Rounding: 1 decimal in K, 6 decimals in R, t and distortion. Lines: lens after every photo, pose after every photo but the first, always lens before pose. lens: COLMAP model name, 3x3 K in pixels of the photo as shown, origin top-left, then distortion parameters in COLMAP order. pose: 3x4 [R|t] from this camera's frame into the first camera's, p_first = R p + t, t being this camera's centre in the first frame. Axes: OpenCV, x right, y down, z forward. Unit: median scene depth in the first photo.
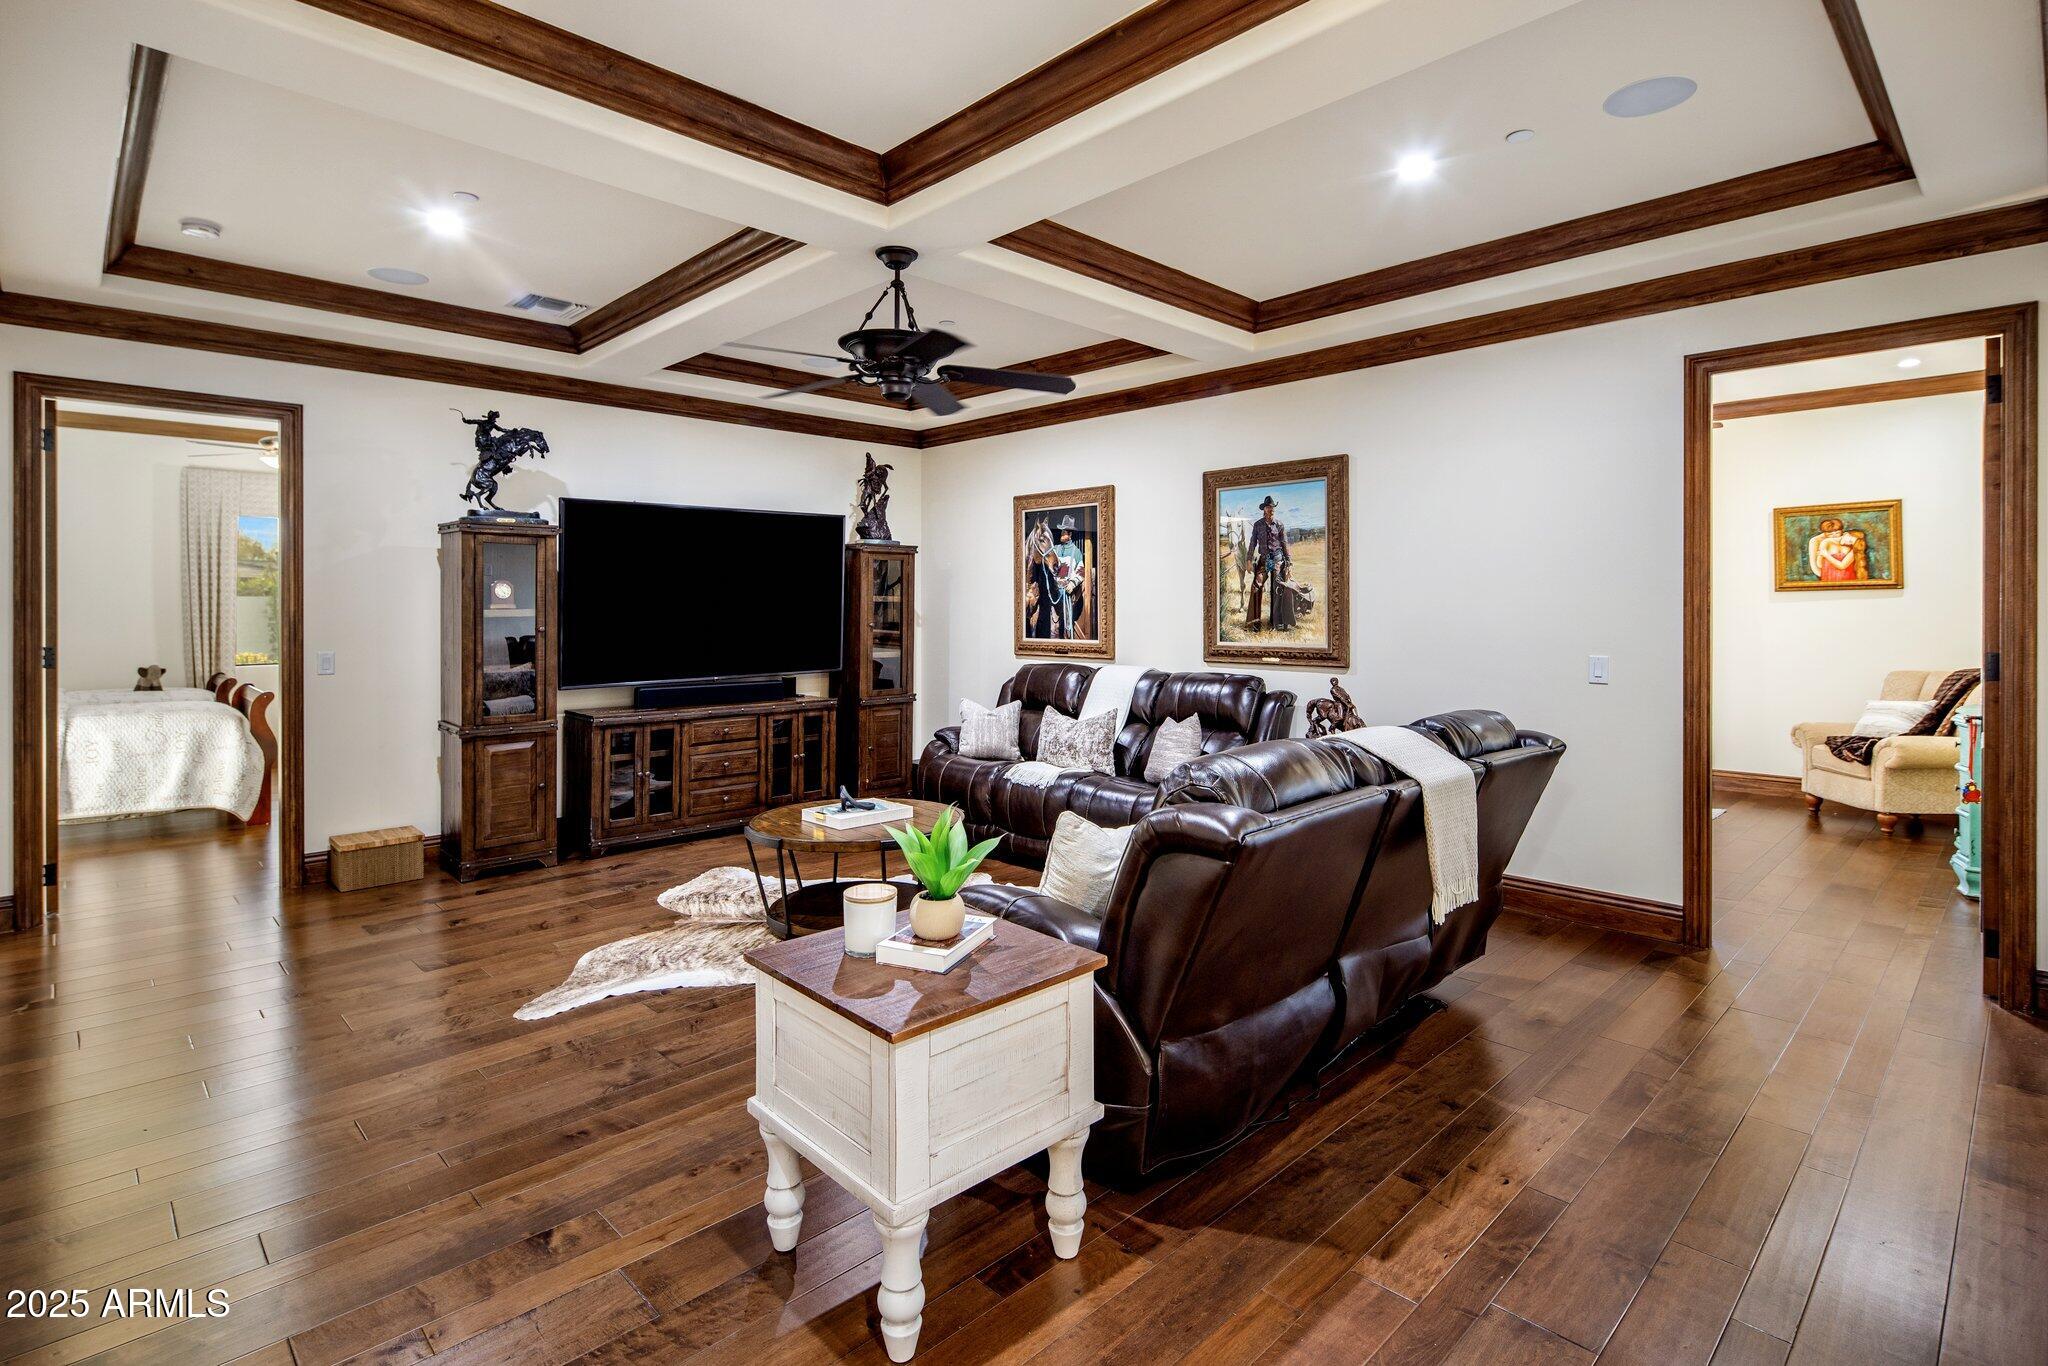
lens RADIAL K [[998.3, 0, 1040.0], [0, 998.3, 608.9], [0, 0, 1]] dist [0.003870, -0.001142]
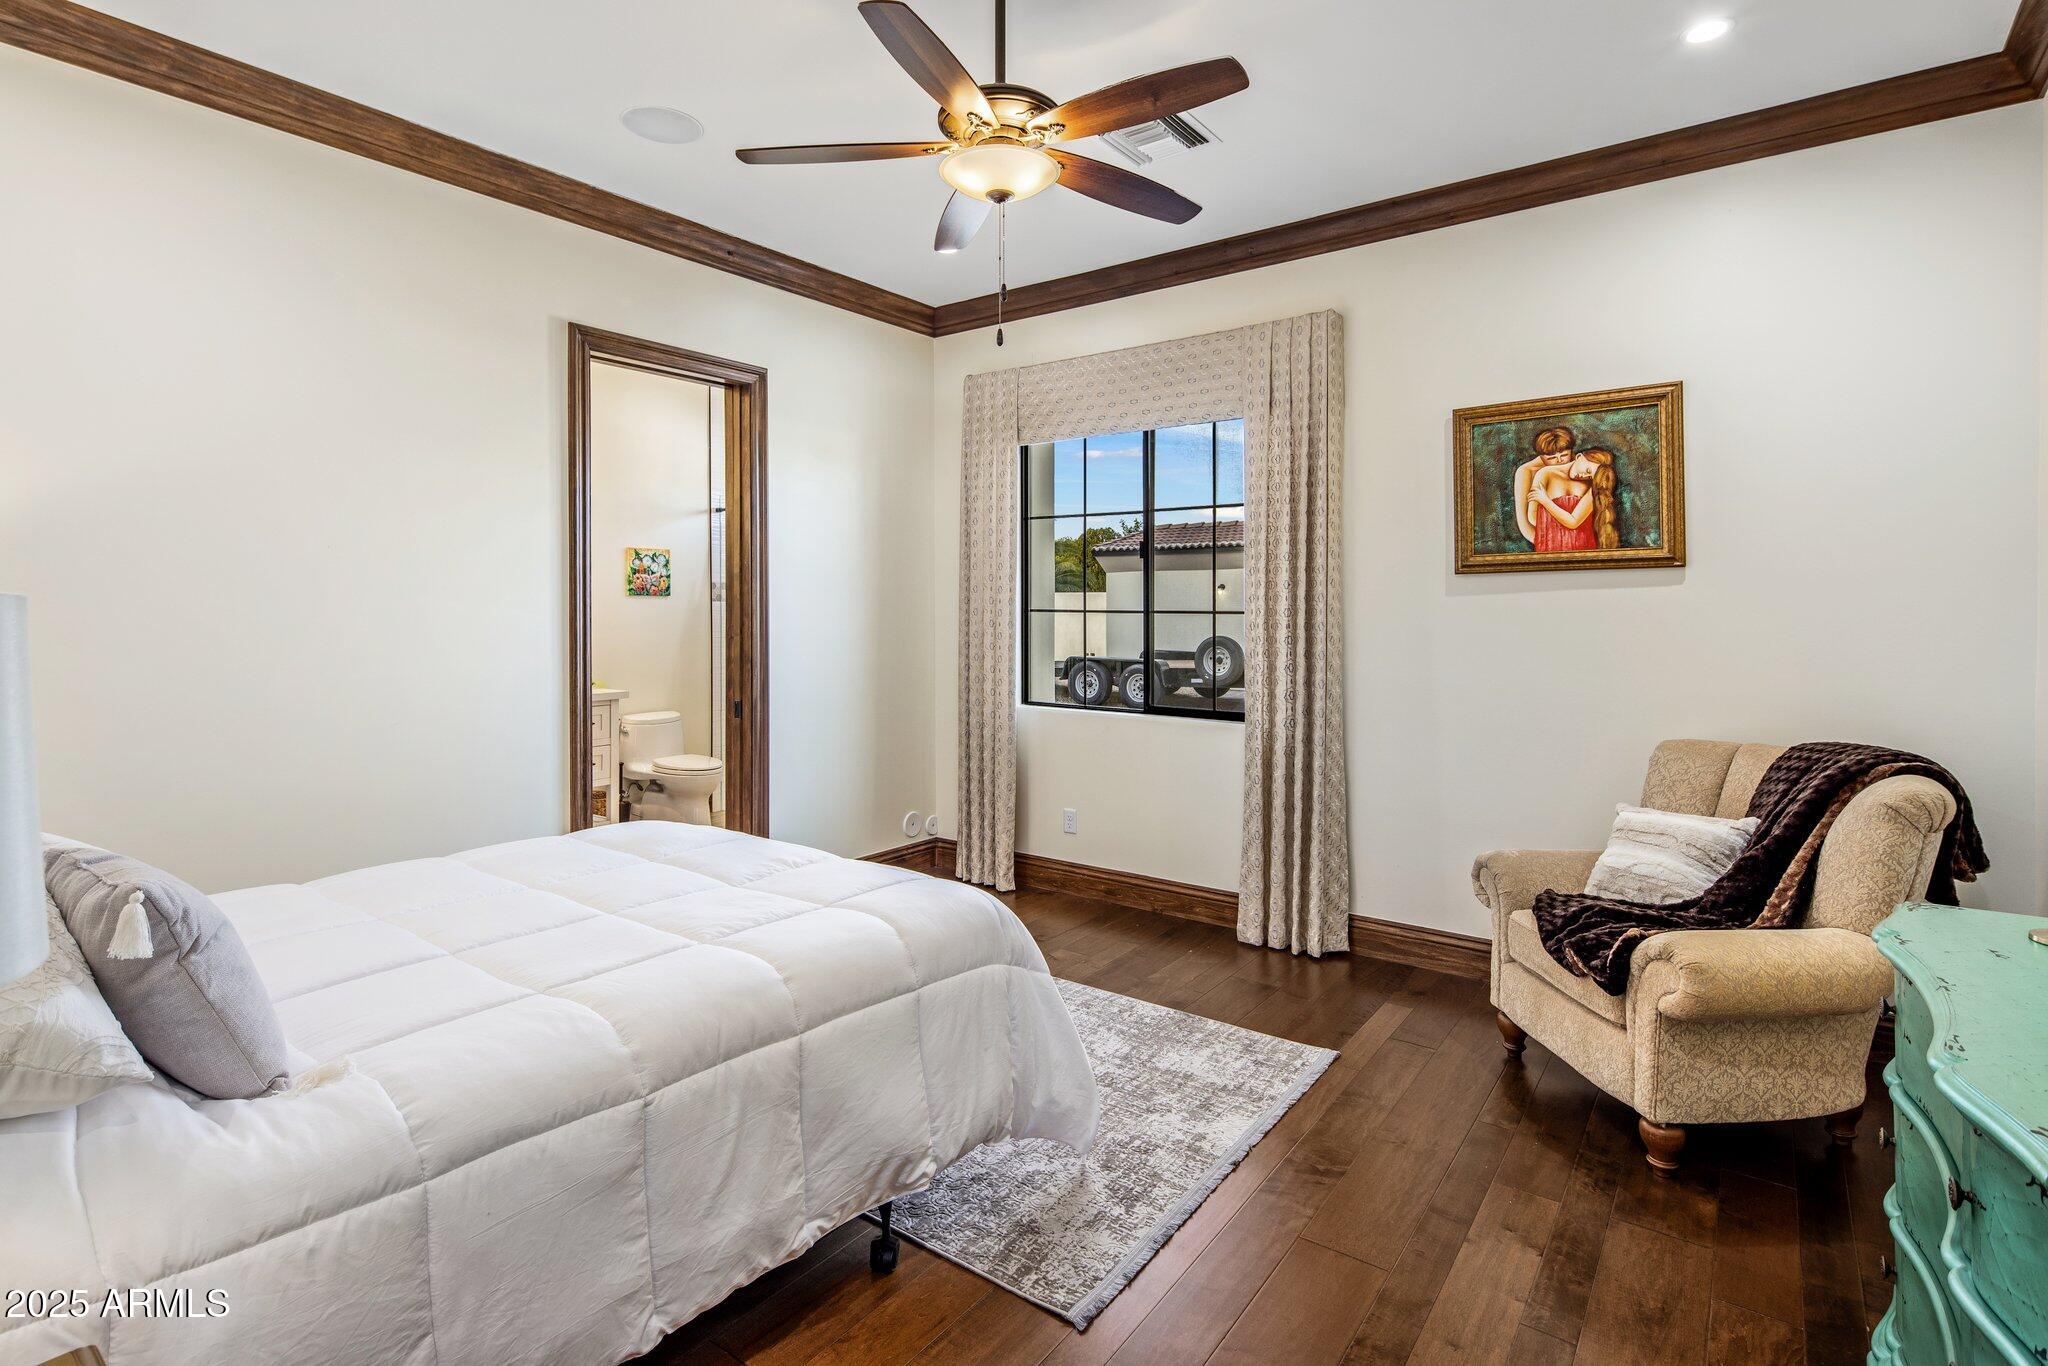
lens RADIAL K [[998.3, 0, 1037.5], [0, 998.3, 608.5], [0, 0, 1]] dist [0.003870, -0.001142]
pose [[0.986336, 0.000643, 0.164747, 0.467768], [-0.001220, 0.999993, 0.003401, -0.001504], [-0.164744, -0.003556, 0.986330, 0.566160]]
